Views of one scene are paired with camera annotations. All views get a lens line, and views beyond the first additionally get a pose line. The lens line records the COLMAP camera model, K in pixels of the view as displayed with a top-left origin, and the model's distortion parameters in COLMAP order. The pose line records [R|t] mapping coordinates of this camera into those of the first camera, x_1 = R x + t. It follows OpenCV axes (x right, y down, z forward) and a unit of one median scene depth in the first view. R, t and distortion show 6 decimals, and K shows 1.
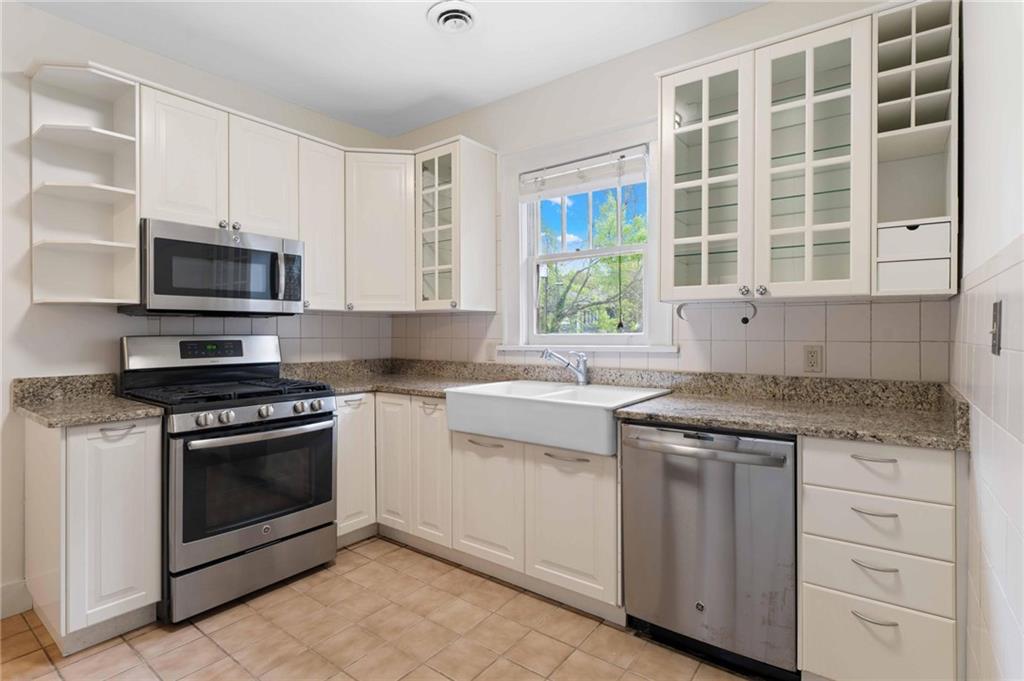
lens RADIAL K [[505.6, 0, 511.3], [0, 505.6, 329.4], [0, 0, 1]] dist [-0.001843, -0.000213]
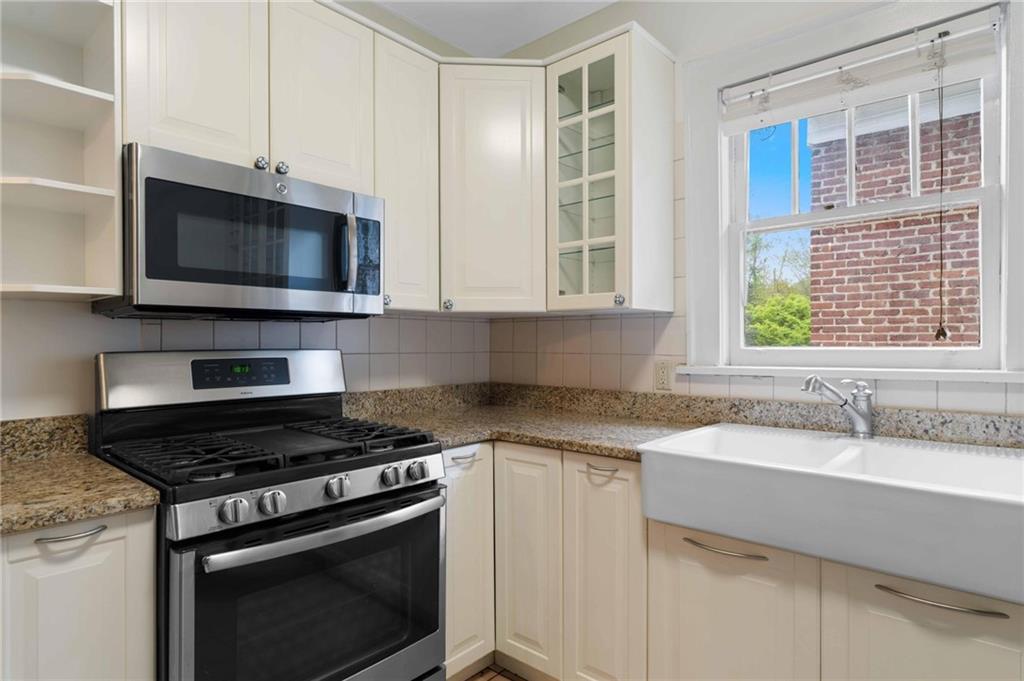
lens RADIAL K [[563.0, 0, 512.0], [0, 563.0, 340.5], [0, 0, 1]] dist [0.001535, -0.000001]
pose [[0.997328, 0.000035, -0.073056, -0.214238], [0.000154, 0.999997, 0.002580, -0.001857], [0.073056, -0.002585, 0.997324, 0.339541]]
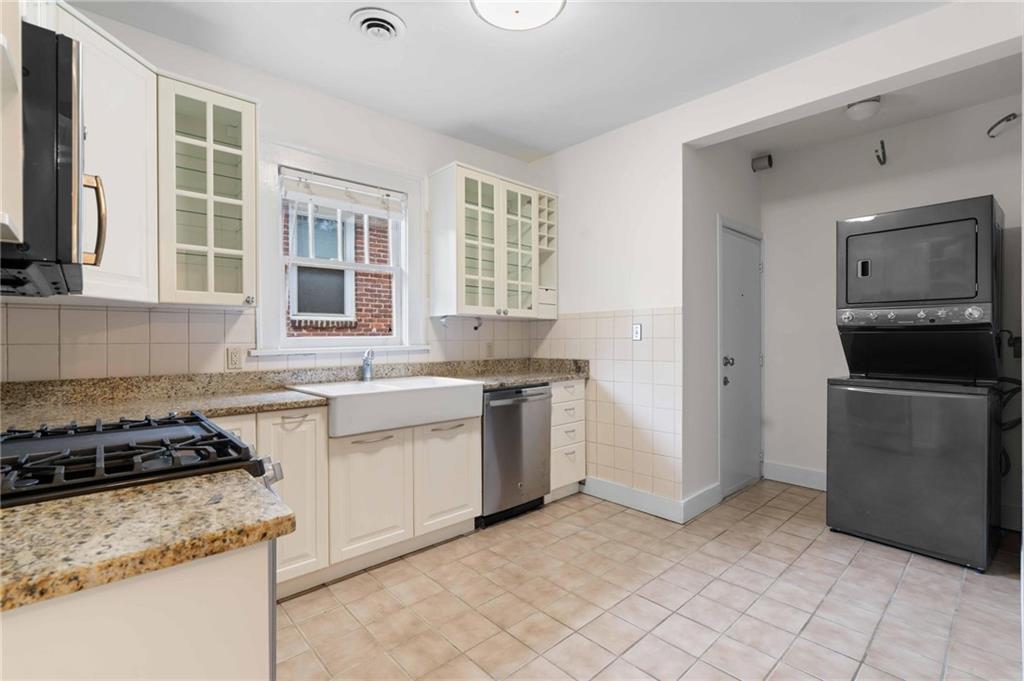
lens RADIAL K [[459.5, 0, 512.0], [0, 459.5, 340.5], [0, 0, 1]] dist [-0.003305, -0.000131]
pose [[0.184149, -0.001919, 0.982896, -0.846606], [0.003007, 0.999995, 0.001389, 0.017887], [-0.982894, 0.002699, 0.184154, 0.490721]]
